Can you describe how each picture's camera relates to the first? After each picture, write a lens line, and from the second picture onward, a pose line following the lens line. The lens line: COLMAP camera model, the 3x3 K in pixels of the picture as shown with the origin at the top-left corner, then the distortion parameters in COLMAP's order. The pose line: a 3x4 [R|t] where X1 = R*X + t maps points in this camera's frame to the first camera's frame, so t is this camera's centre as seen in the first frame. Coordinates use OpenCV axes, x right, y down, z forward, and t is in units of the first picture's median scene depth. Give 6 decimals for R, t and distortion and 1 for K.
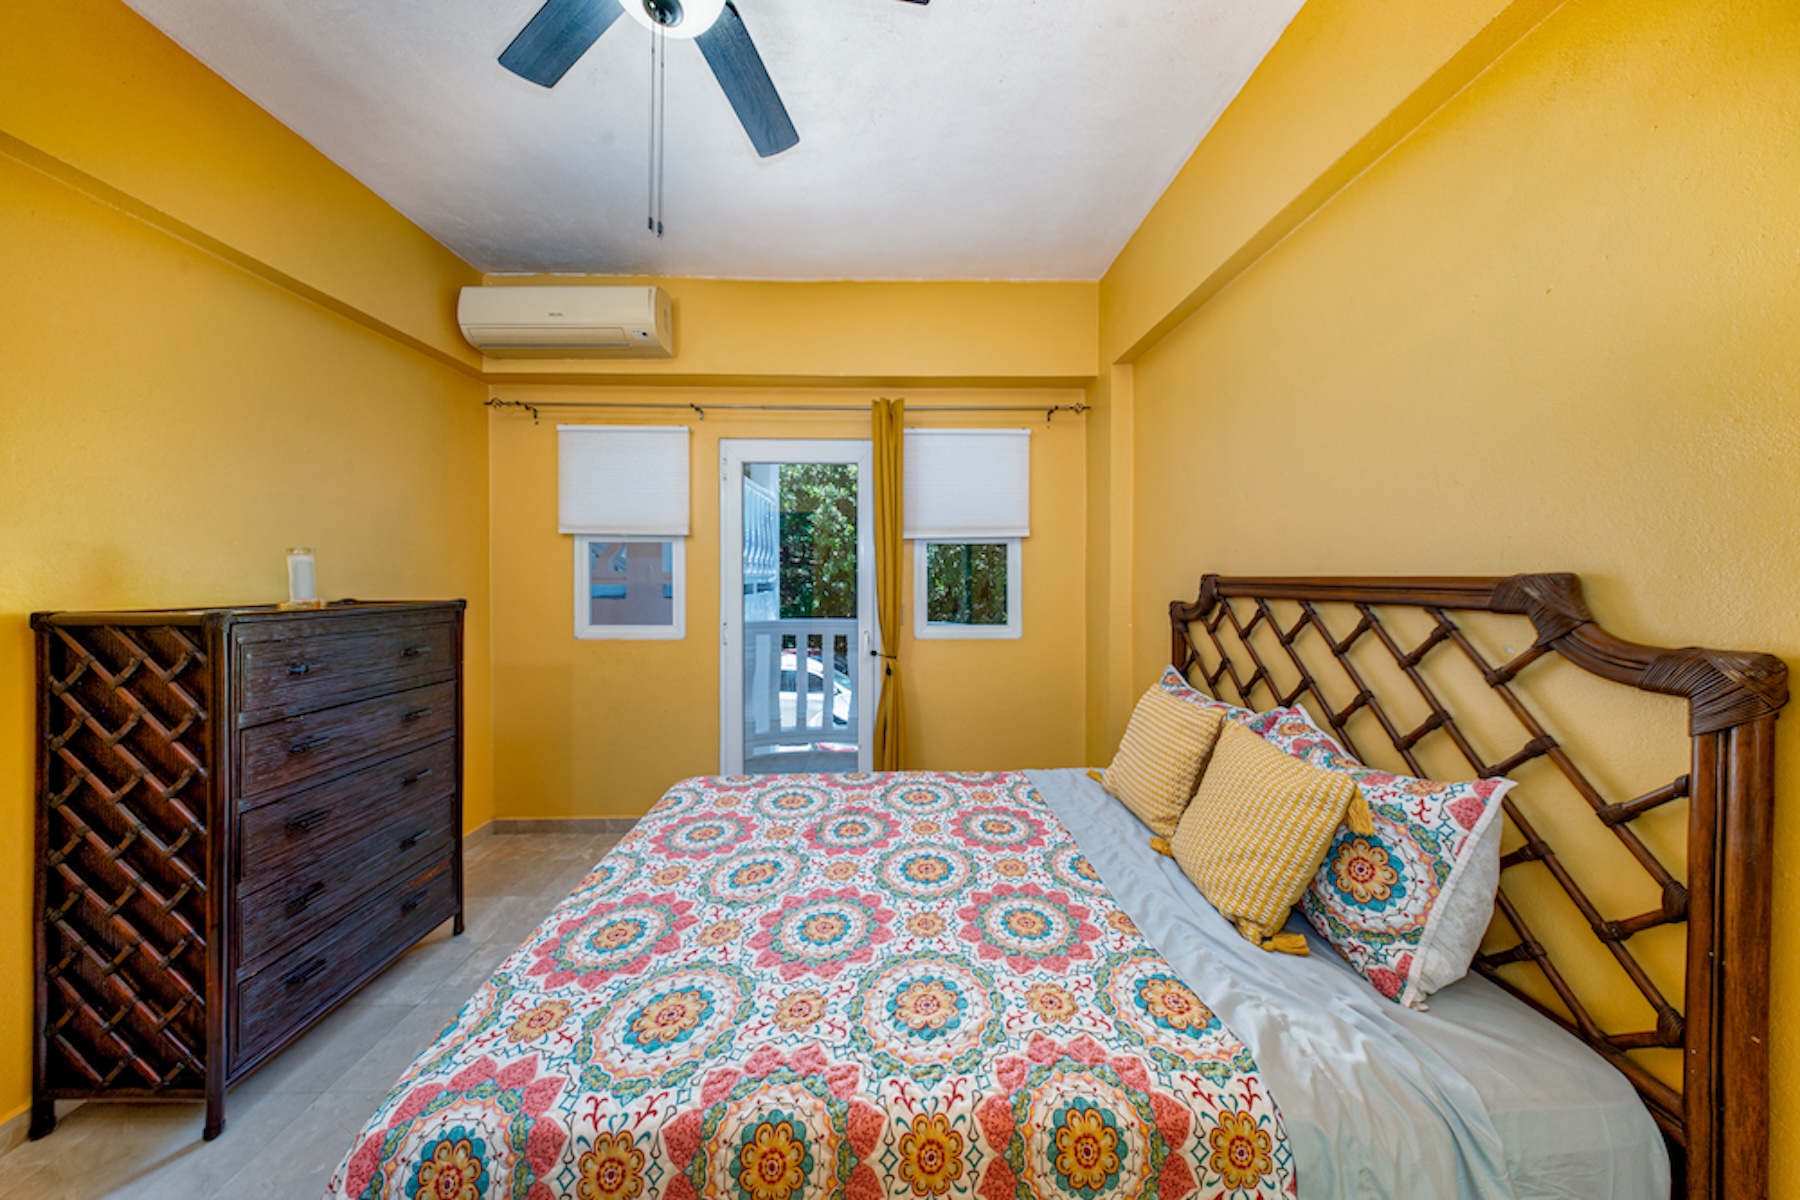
lens RADIAL K [[548.3, 0, 904.5], [0, 548.3, 587.9], [0, 0, 1]] dist [0.000956, -0.000448]
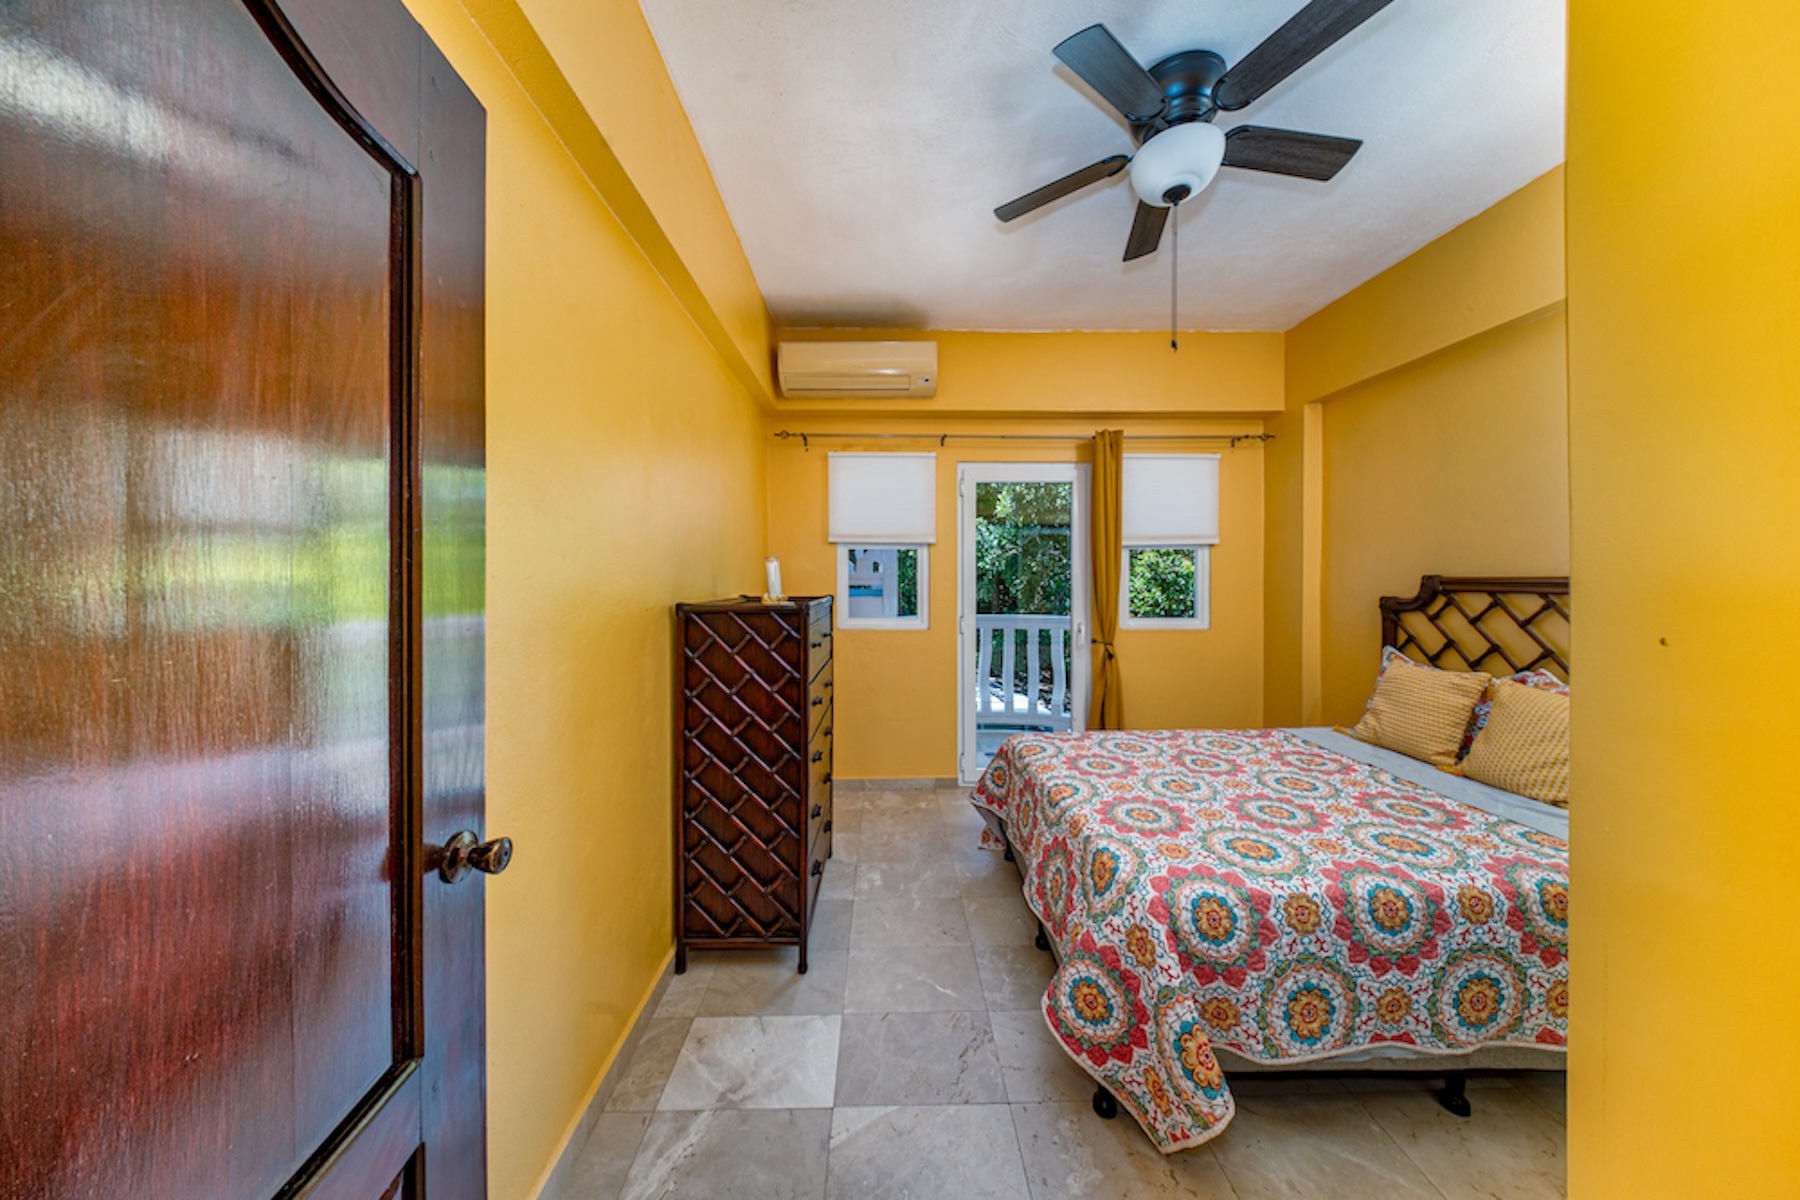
lens RADIAL K [[548.3, 0, 889.0], [0, 548.3, 593.3], [0, 0, 1]] dist [0.000956, -0.000448]
pose [[0.999994, -0.001731, -0.003003, -0.593138], [0.001750, 0.999979, 0.006166, 0.006713], [0.002993, -0.006171, 0.999976, -0.244053]]
